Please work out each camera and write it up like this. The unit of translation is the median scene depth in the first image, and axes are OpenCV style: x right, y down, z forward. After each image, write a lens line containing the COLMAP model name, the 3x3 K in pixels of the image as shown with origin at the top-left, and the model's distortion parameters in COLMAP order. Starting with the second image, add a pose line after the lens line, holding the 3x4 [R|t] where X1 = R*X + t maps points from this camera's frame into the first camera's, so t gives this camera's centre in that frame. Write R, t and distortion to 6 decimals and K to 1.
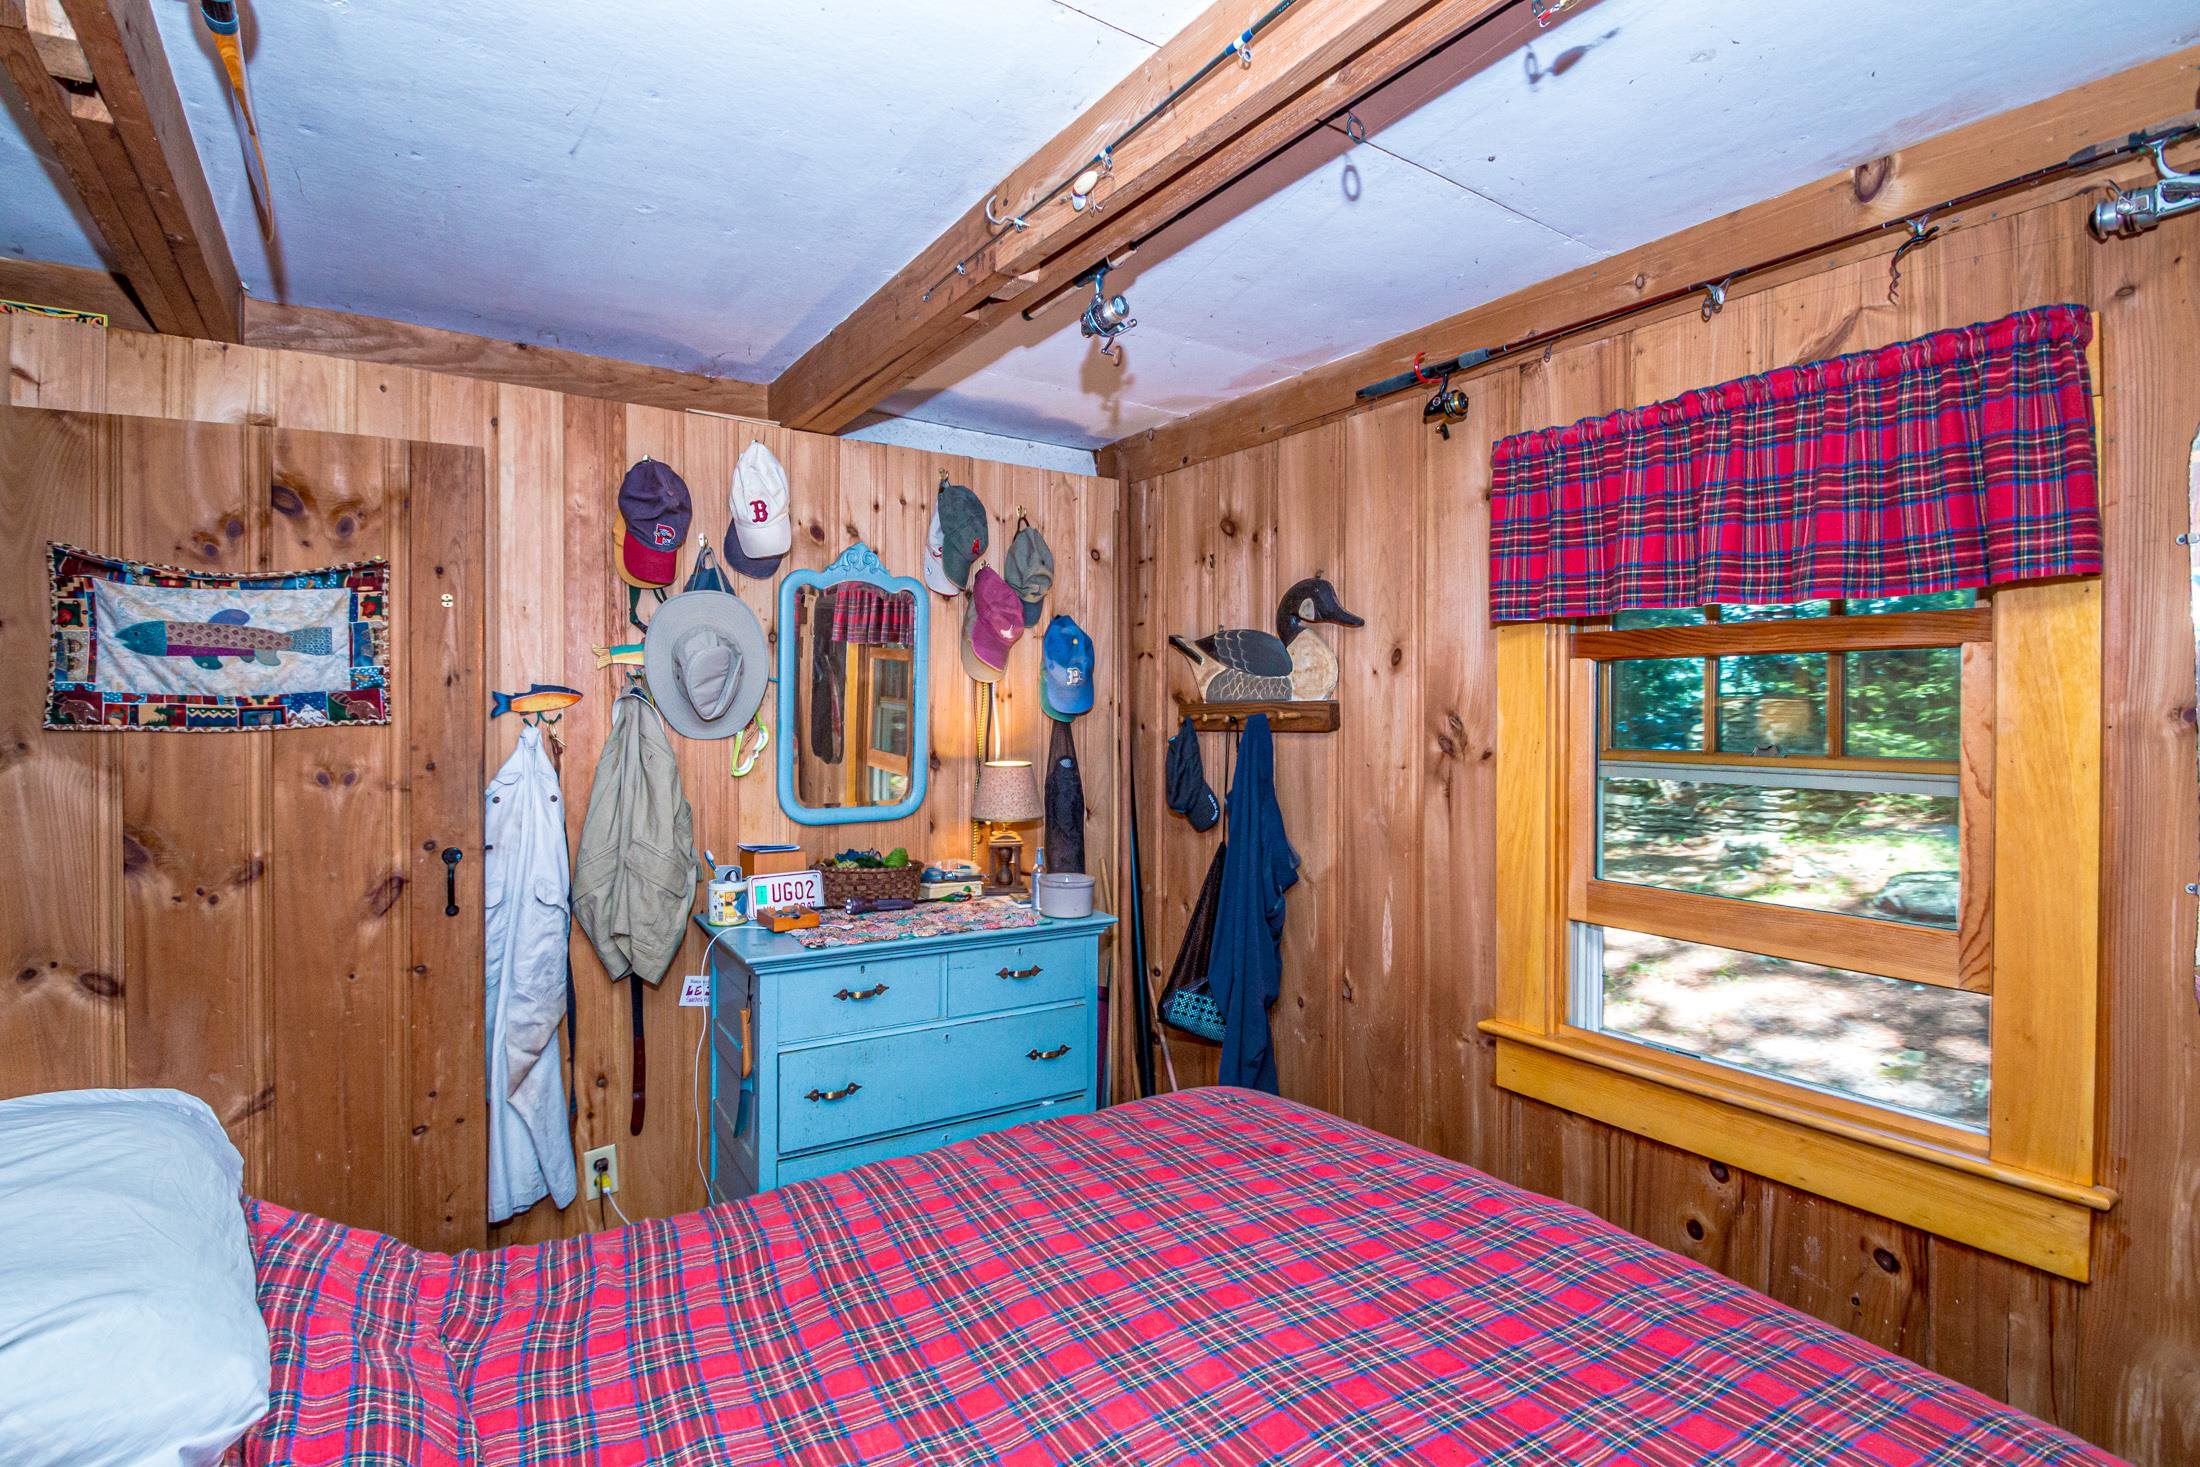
lens RADIAL K [[1079.6, 0, 1096.5], [0, 1079.6, 715.2], [0, 0, 1]] dist [-0.003313, -0.005364]
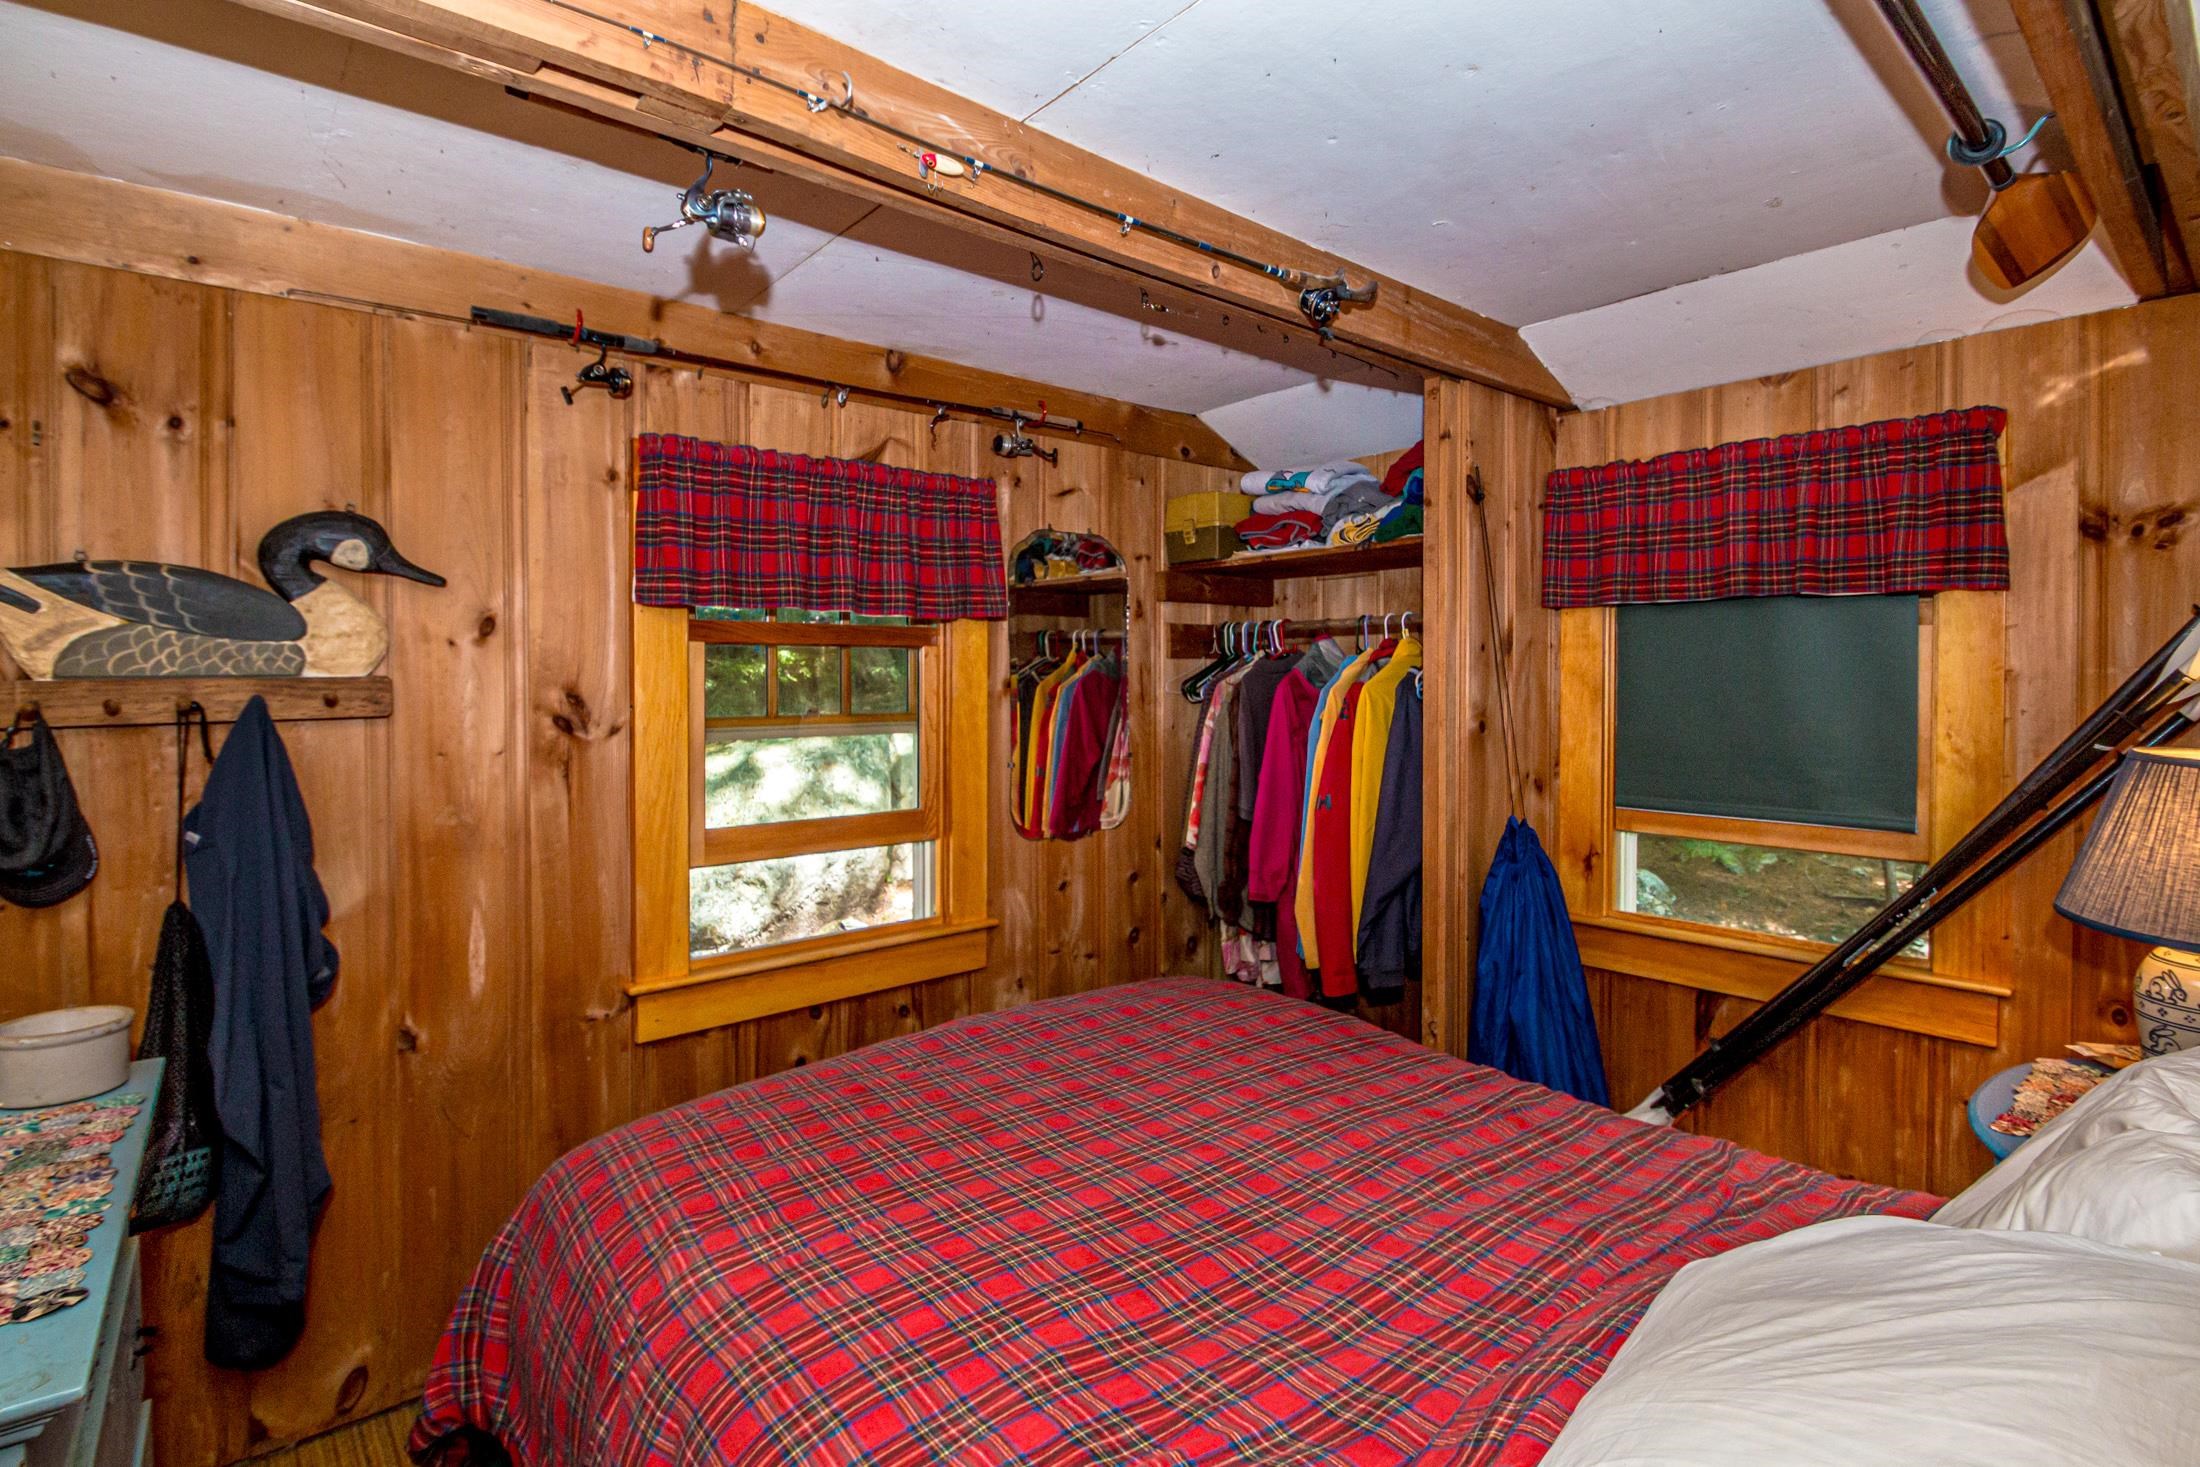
lens RADIAL K [[1079.6, 0, 1091.1], [0, 1079.6, 700.7], [0, 0, 1]] dist [-0.003313, -0.005364]
pose [[-0.148073, -0.021010, 0.988753, -0.694165], [0.007656, 0.999720, 0.022390, -0.010384], [-0.988947, 0.010885, -0.147871, 0.683717]]
